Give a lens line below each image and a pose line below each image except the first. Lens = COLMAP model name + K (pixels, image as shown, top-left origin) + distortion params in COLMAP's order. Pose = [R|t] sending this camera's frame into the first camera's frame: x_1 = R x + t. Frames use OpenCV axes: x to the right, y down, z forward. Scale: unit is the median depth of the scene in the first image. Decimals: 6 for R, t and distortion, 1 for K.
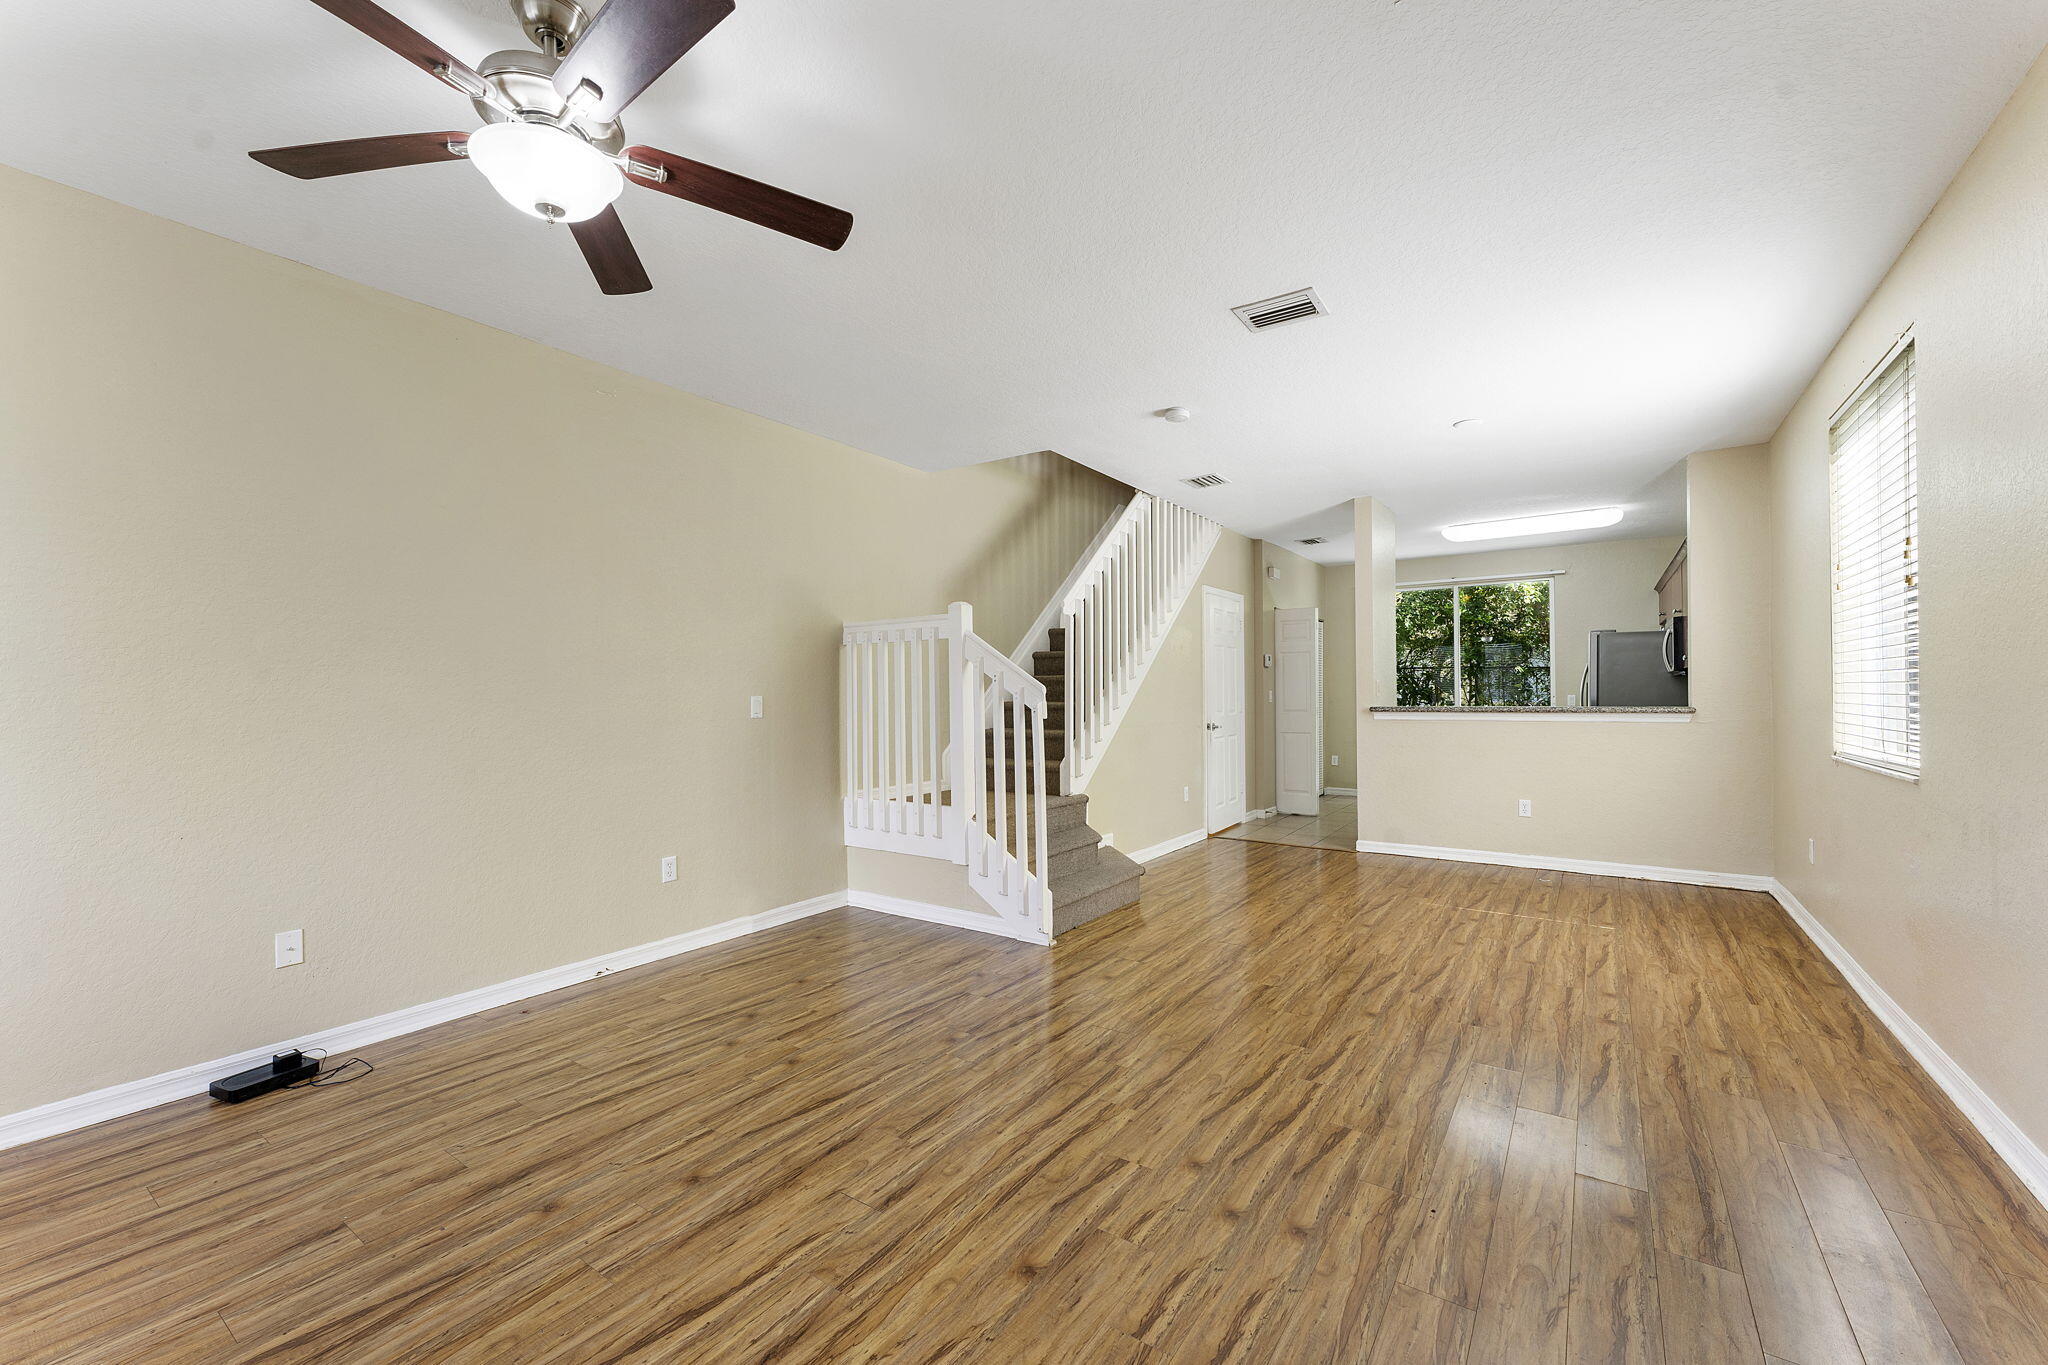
lens RADIAL K [[824.8, 0, 1019.2], [0, 824.8, 700.7], [0, 0, 1]] dist [-0.000374, 0.000112]
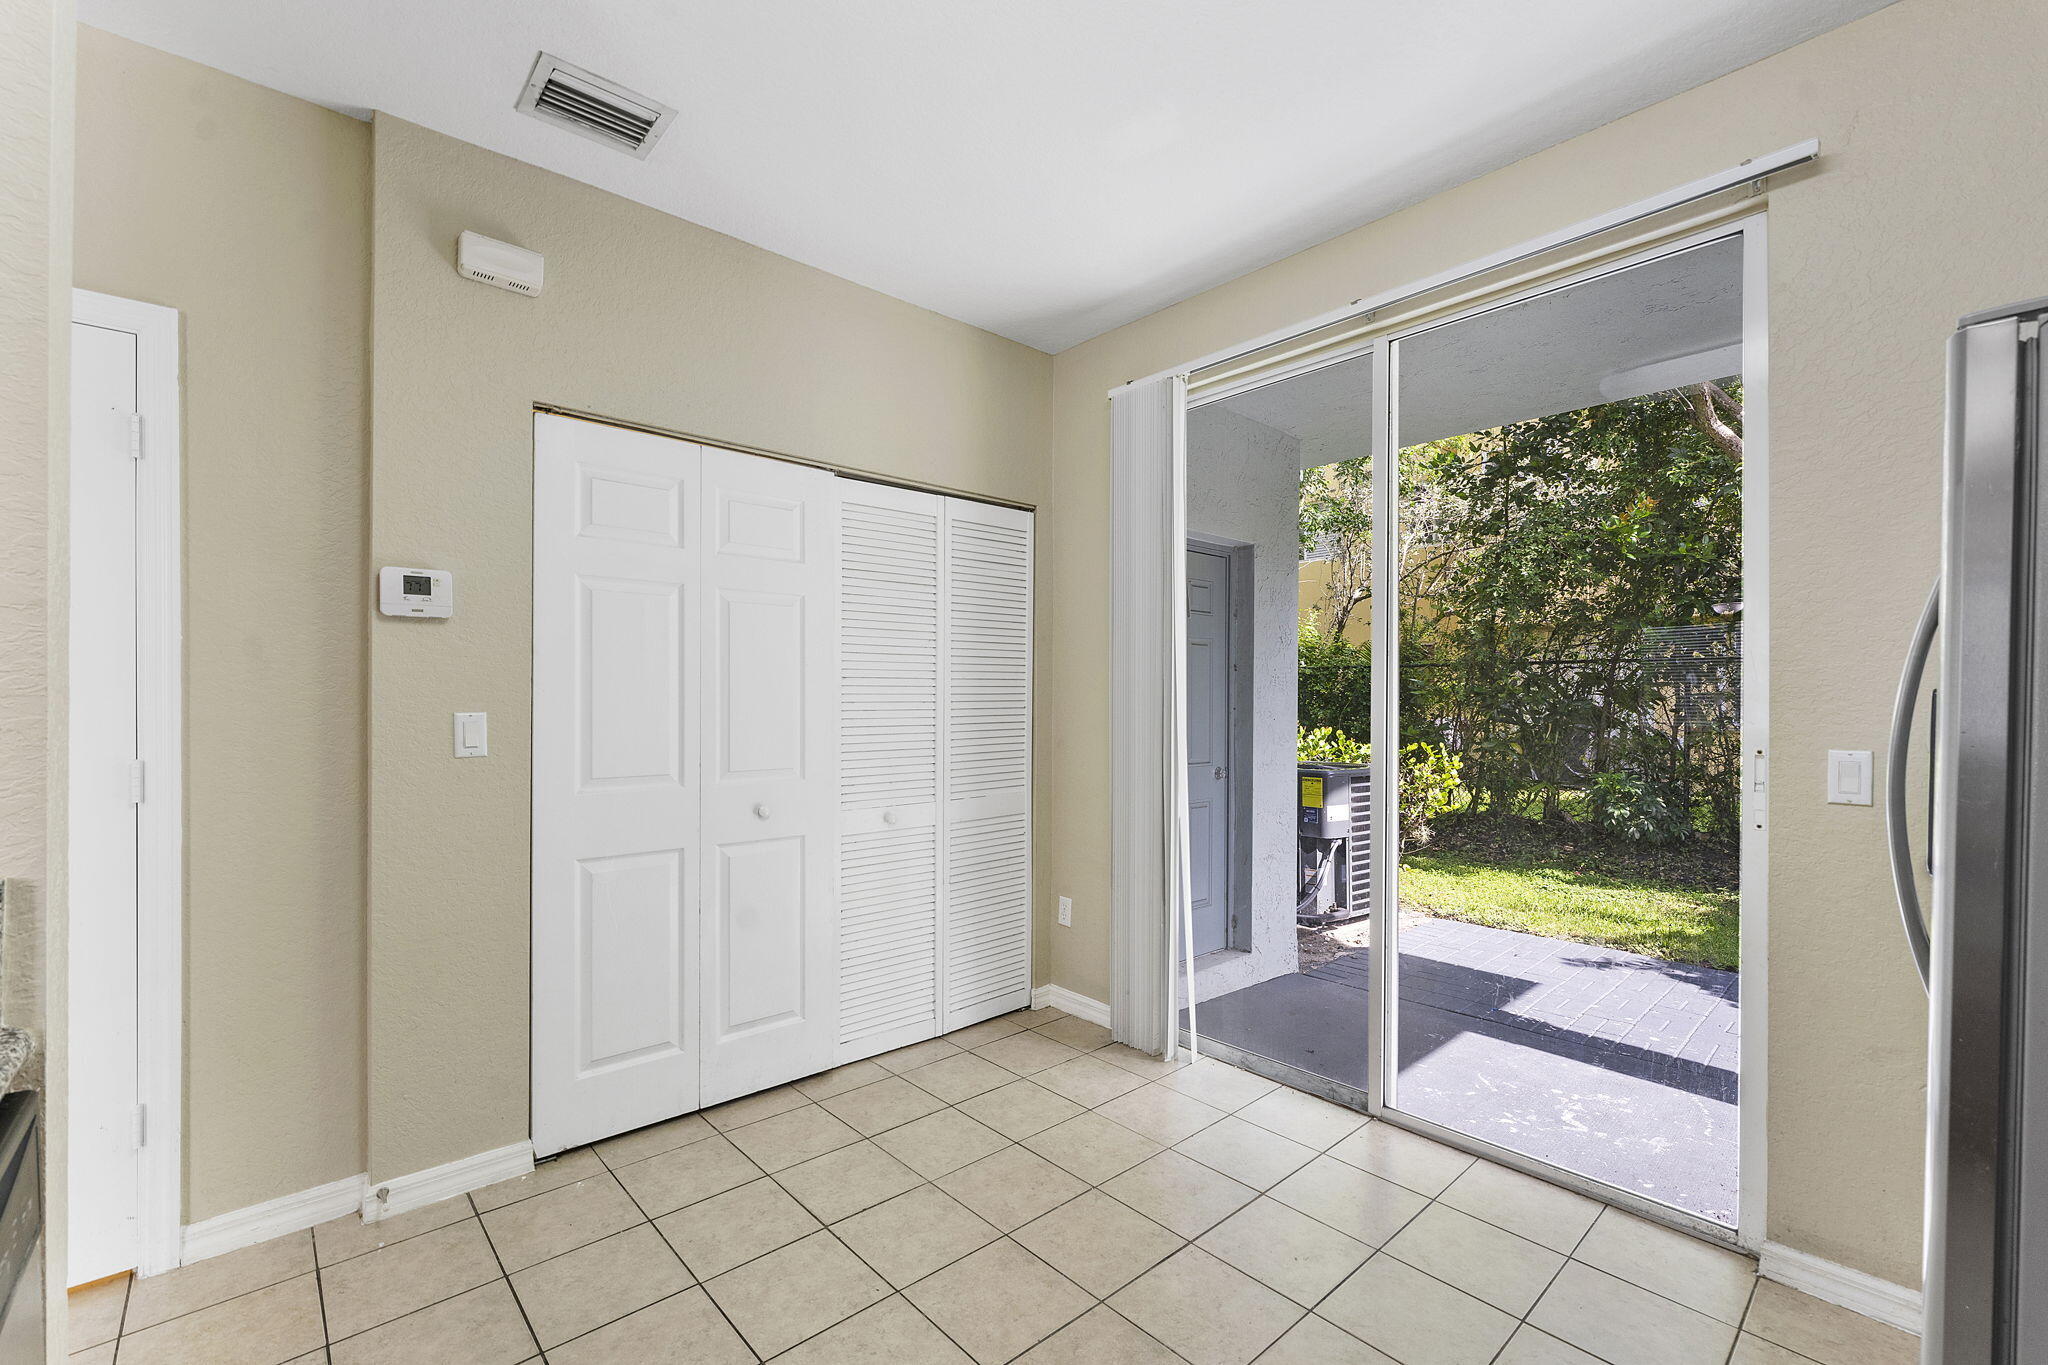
lens RADIAL K [[824.8, 0, 1019.2], [0, 824.8, 700.7], [0, 0, 1]] dist [-0.000374, 0.000112]
pose [[0.968606, 0.007162, -0.248496, 1.243737], [-0.009542, 0.999919, -0.008378, -0.035541], [0.248416, 0.010487, 0.968597, 1.819804]]
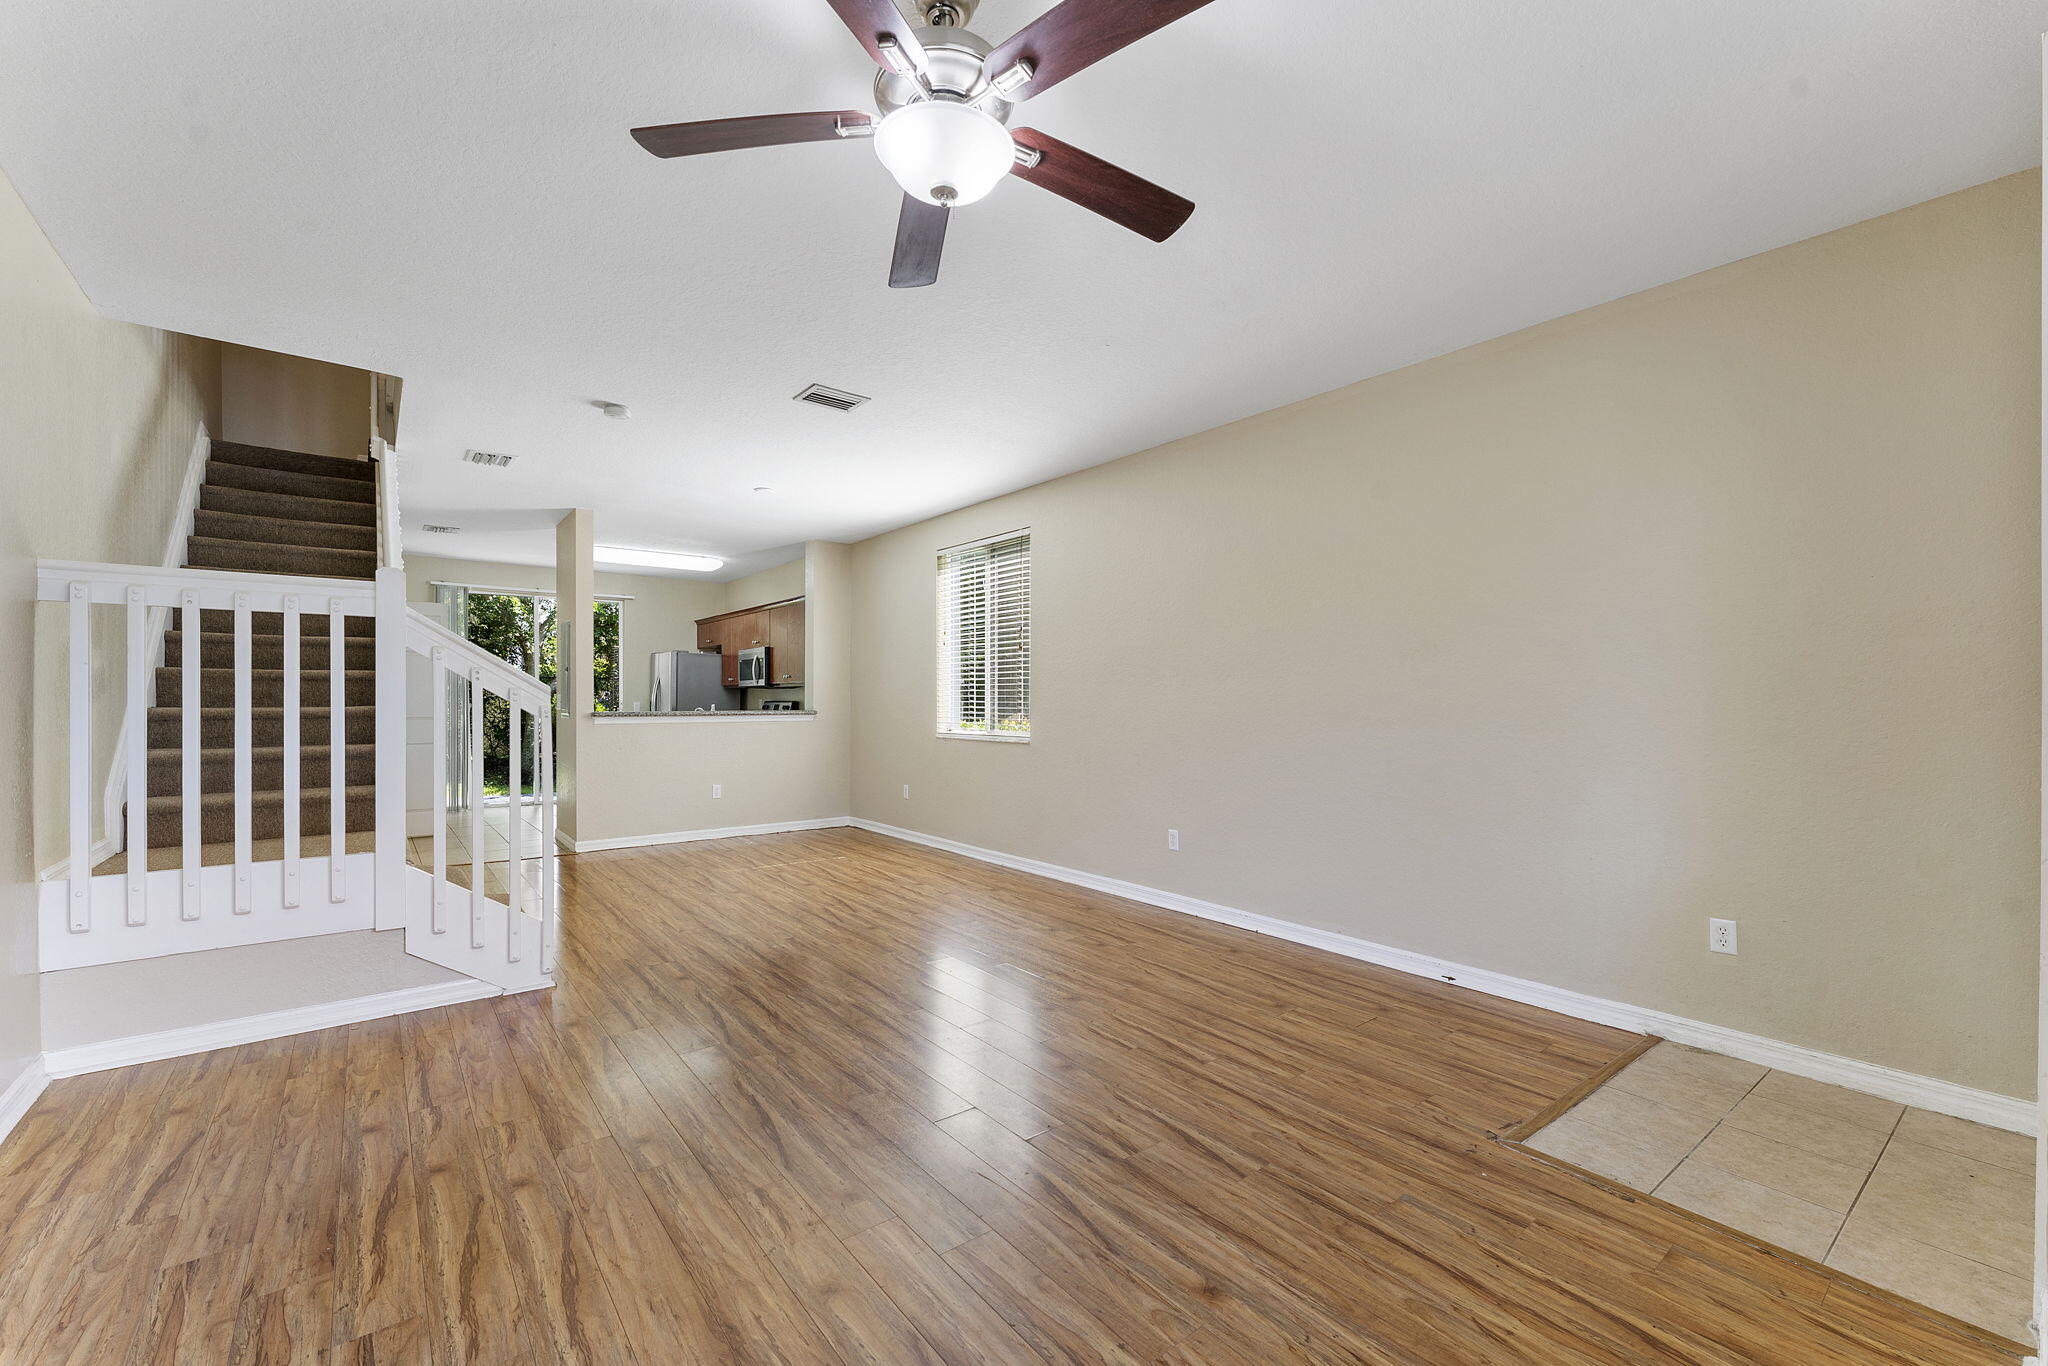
lens RADIAL K [[824.8, 0, 1019.2], [0, 824.8, 701.2], [0, 0, 1]] dist [-0.000374, 0.000112]
pose [[0.295207, 0.002808, 0.955429, -0.722721], [0.008370, 0.999950, -0.005525, 0.007149], [-0.955397, 0.009628, 0.295169, 0.302664]]
